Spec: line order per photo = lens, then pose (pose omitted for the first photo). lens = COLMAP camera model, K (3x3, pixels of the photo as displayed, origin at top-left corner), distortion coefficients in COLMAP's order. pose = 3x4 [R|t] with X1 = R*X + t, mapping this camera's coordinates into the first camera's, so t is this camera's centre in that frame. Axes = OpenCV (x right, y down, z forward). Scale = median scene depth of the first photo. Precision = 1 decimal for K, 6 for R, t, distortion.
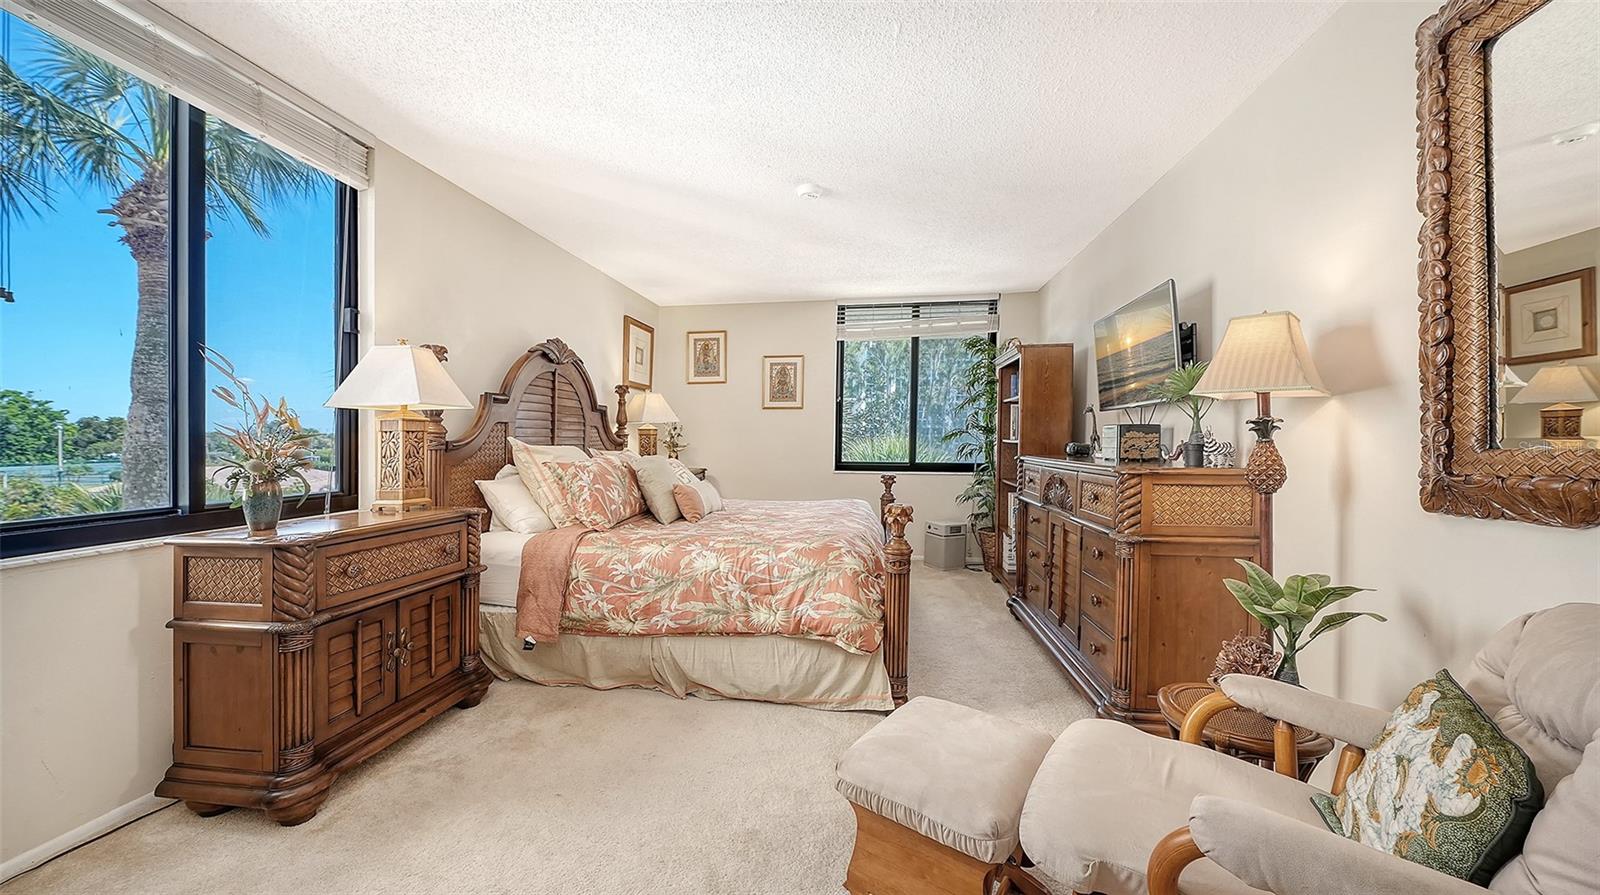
lens RADIAL K [[553.7, 0, 800.0], [0, 553.7, 447.5], [0, 0, 1]] dist [-0.007395, -0.000283]
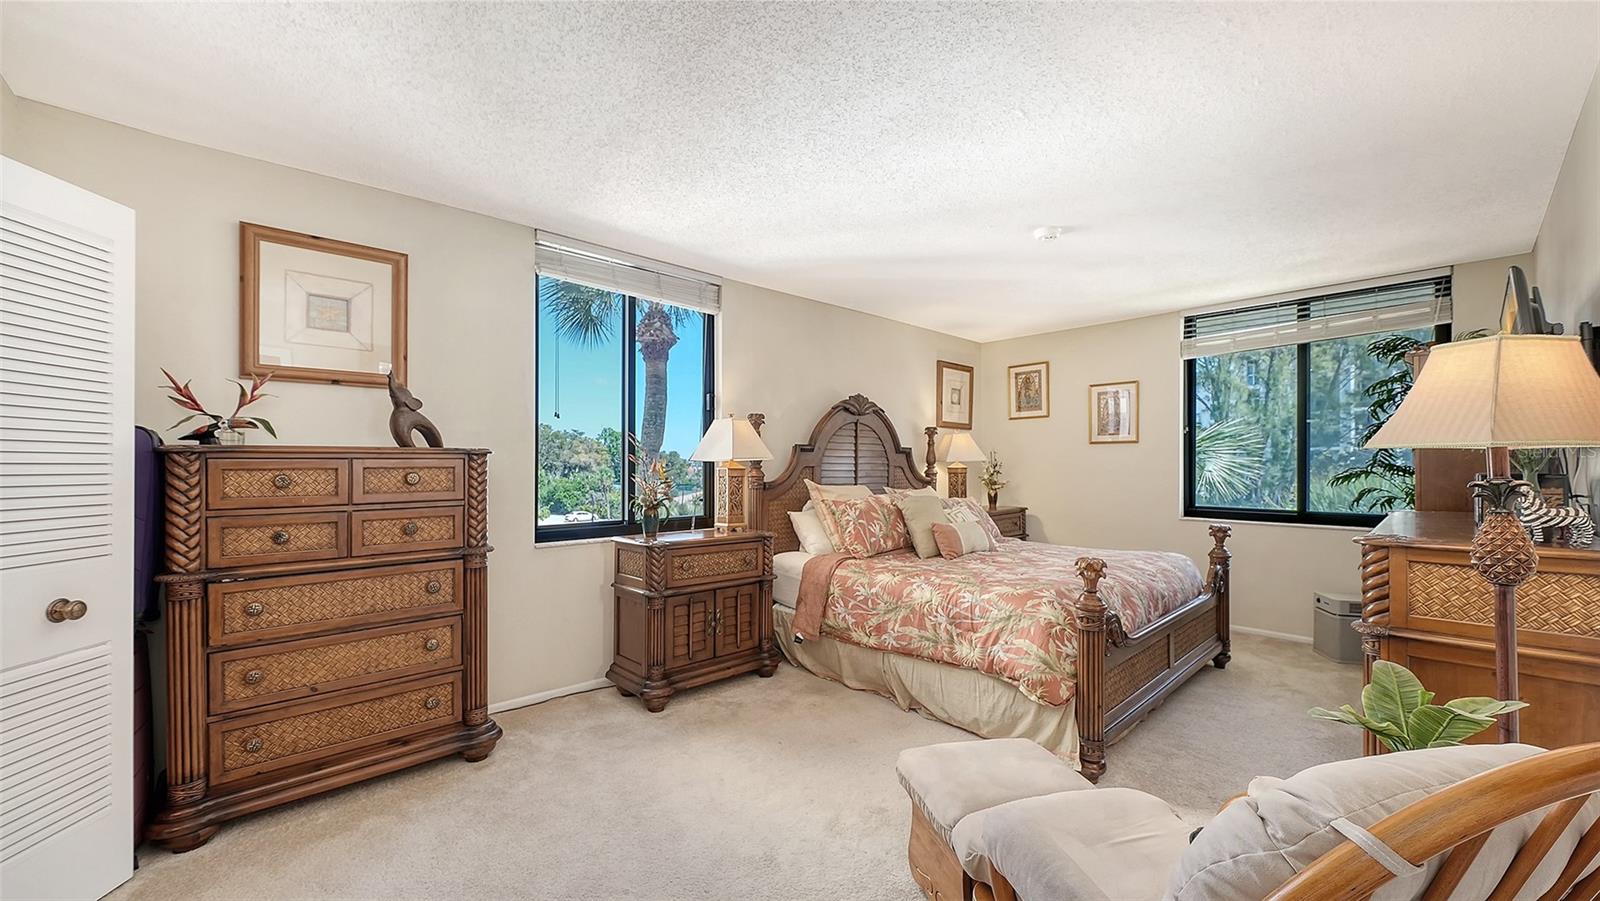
lens RADIAL K [[591.9, 0, 792.9], [0, 591.9, 463.5], [0, 0, 1]] dist [-0.008768, 0.000044]
pose [[0.776450, -0.005691, -0.630154, 0.380359], [-0.009337, 0.999746, -0.020534, -0.031886], [0.630110, 0.021828, 0.776199, -0.109852]]
